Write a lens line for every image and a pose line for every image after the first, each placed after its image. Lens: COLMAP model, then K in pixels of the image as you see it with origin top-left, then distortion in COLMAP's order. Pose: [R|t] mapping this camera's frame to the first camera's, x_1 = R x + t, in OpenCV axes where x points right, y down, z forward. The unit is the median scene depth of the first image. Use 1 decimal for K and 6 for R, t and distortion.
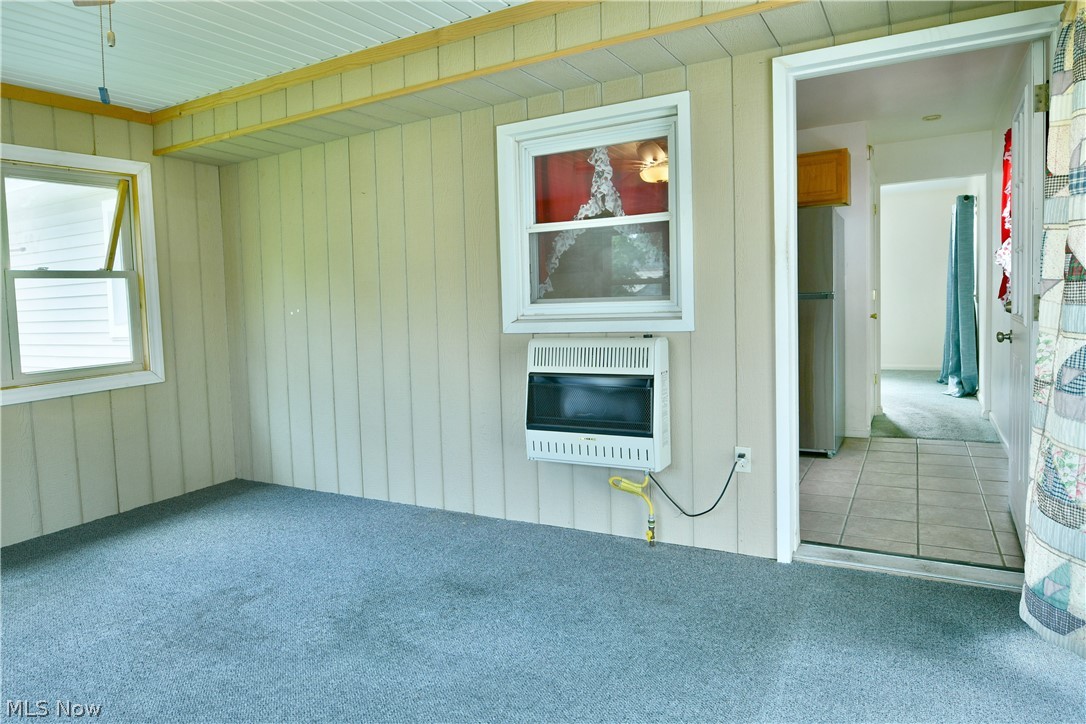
lens RADIAL K [[685.6, 0, 544.0], [0, 685.6, 335.3], [0, 0, 1]] dist [-0.004519, -0.001182]
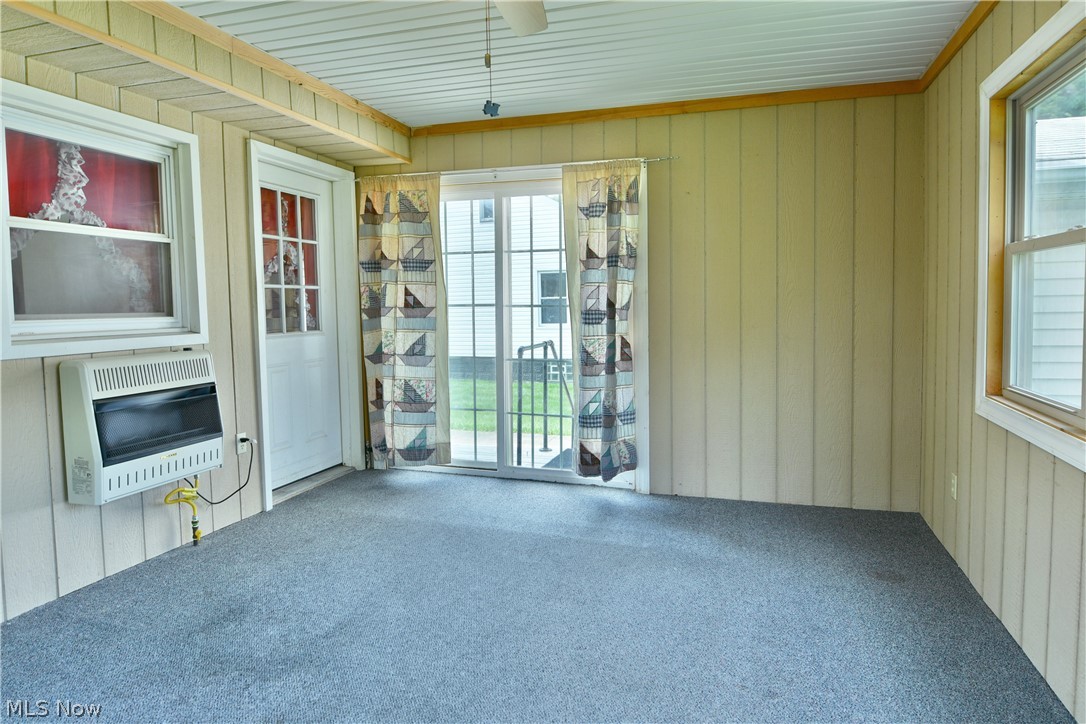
lens RADIAL K [[661.5, 0, 541.6], [0, 661.5, 358.4], [0, 0, 1]] dist [-0.008239, -0.004070]
pose [[-0.204909, -0.033794, 0.978197, -0.915787], [0.081906, 0.995306, 0.051542, 0.007005], [-0.975348, 0.090681, -0.201180, 0.625850]]
